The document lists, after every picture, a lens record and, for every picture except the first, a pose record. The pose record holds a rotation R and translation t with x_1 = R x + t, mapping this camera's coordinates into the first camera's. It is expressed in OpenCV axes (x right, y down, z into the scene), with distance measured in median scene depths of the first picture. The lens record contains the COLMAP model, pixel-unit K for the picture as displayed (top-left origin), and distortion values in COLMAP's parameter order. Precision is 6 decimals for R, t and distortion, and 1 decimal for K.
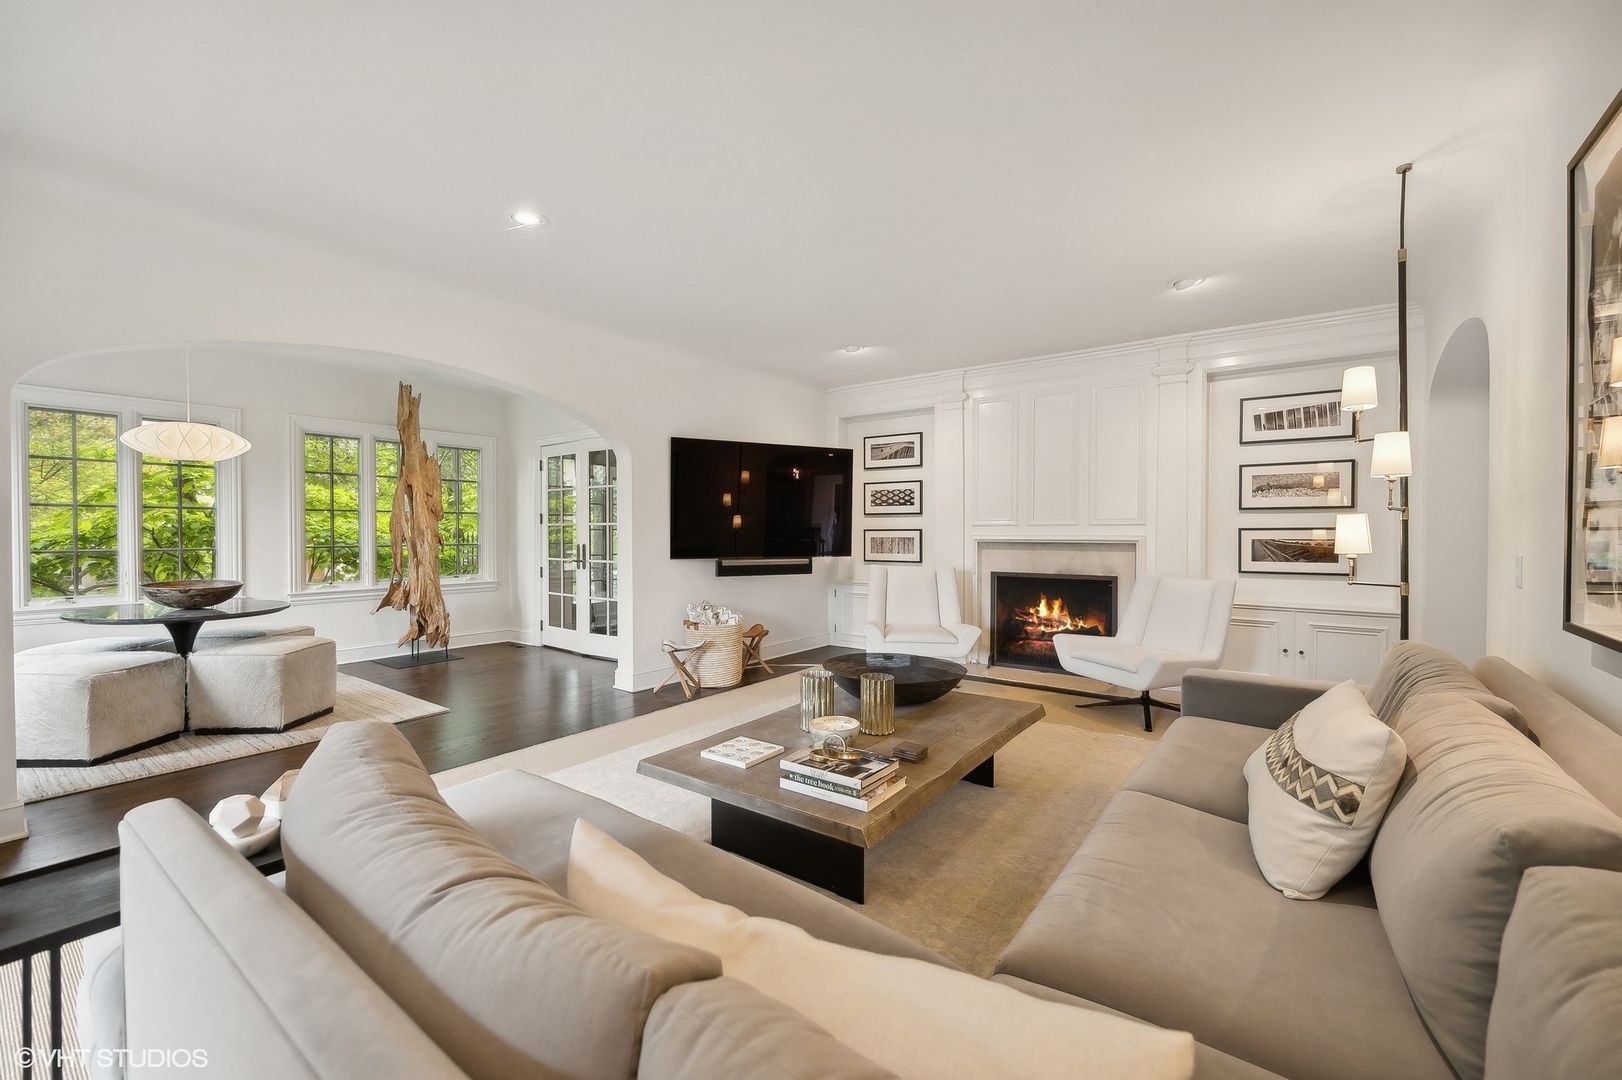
lens RADIAL K [[649.6, 0, 803.2], [0, 649.6, 539.3], [0, 0, 1]] dist [-0.000748, 0.000091]
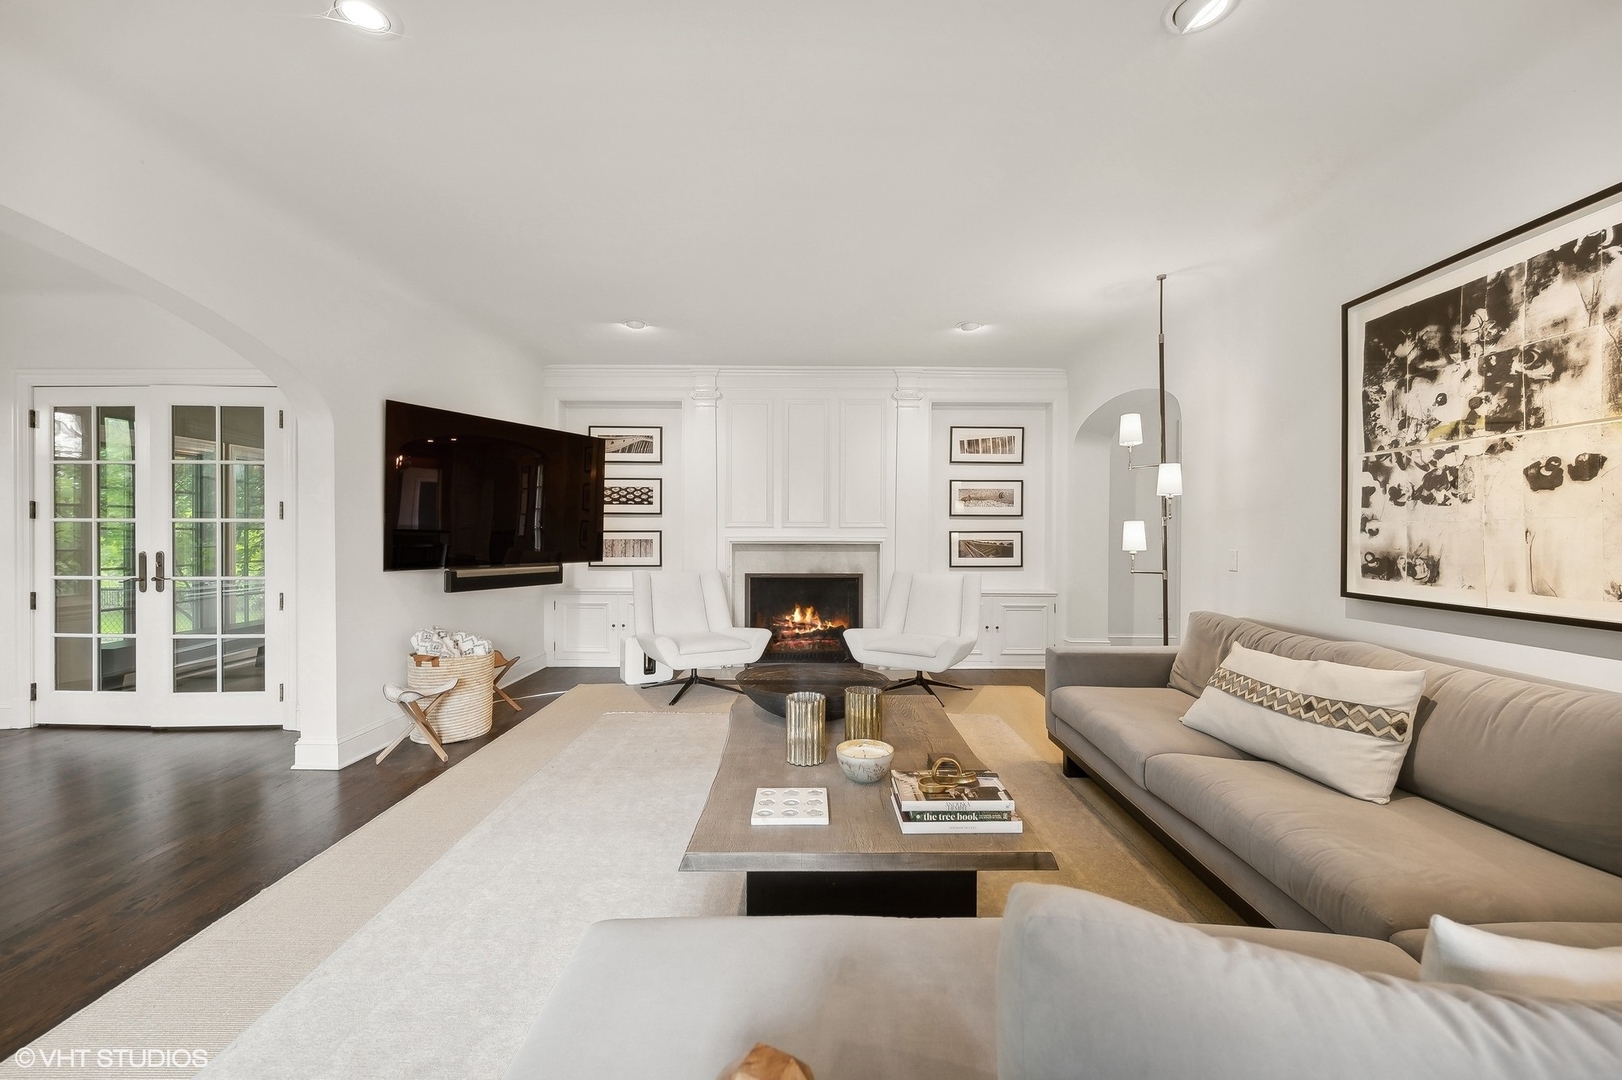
lens RADIAL K [[649.6, 0, 809.3], [0, 649.6, 539.5], [0, 0, 1]] dist [-0.000748, 0.000091]
pose [[0.804501, -0.003137, 0.593943, -0.247829], [0.004482, 0.999990, -0.000789, -0.001262], [-0.593934, 0.003297, 0.804507, 0.150380]]
